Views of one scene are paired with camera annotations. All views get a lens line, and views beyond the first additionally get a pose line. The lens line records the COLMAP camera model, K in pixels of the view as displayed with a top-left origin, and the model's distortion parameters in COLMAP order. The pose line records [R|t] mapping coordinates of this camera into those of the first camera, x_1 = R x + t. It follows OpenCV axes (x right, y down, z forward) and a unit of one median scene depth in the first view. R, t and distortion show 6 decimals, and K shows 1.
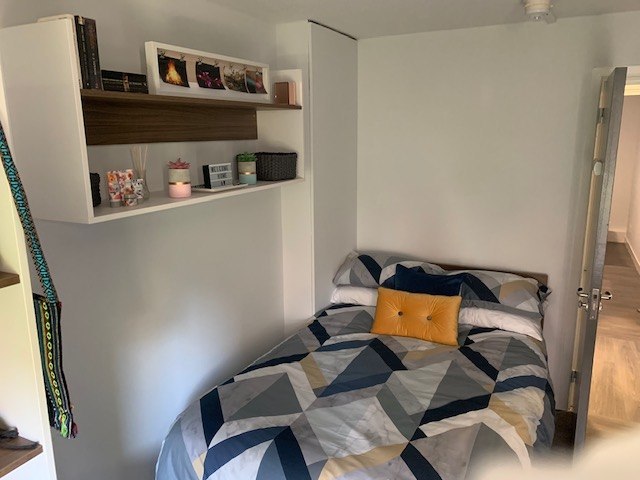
lens RADIAL K [[495.7, 0, 319.9], [0, 495.7, 236.8], [0, 0, 1]] dist [0.046922, -0.063949]
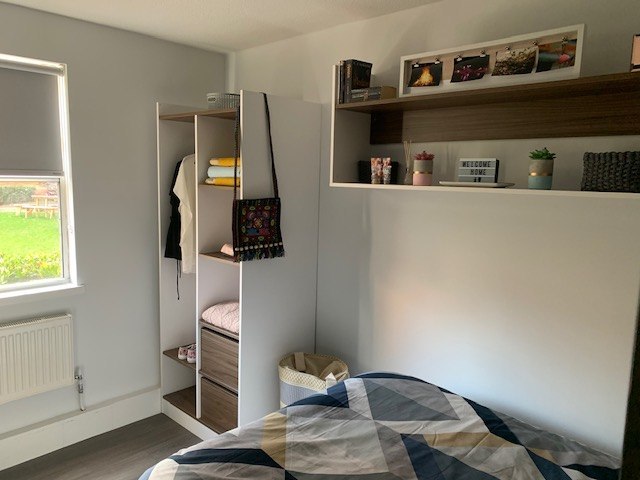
lens RADIAL K [[495.7, 0, 319.9], [0, 495.7, 236.8], [0, 0, 1]] dist [0.046922, -0.063949]
pose [[-0.310015, 0.120935, -0.943008, 0.805375], [-0.223420, 0.954833, 0.195902, -0.126805], [0.924107, 0.271420, -0.268994, 1.039316]]
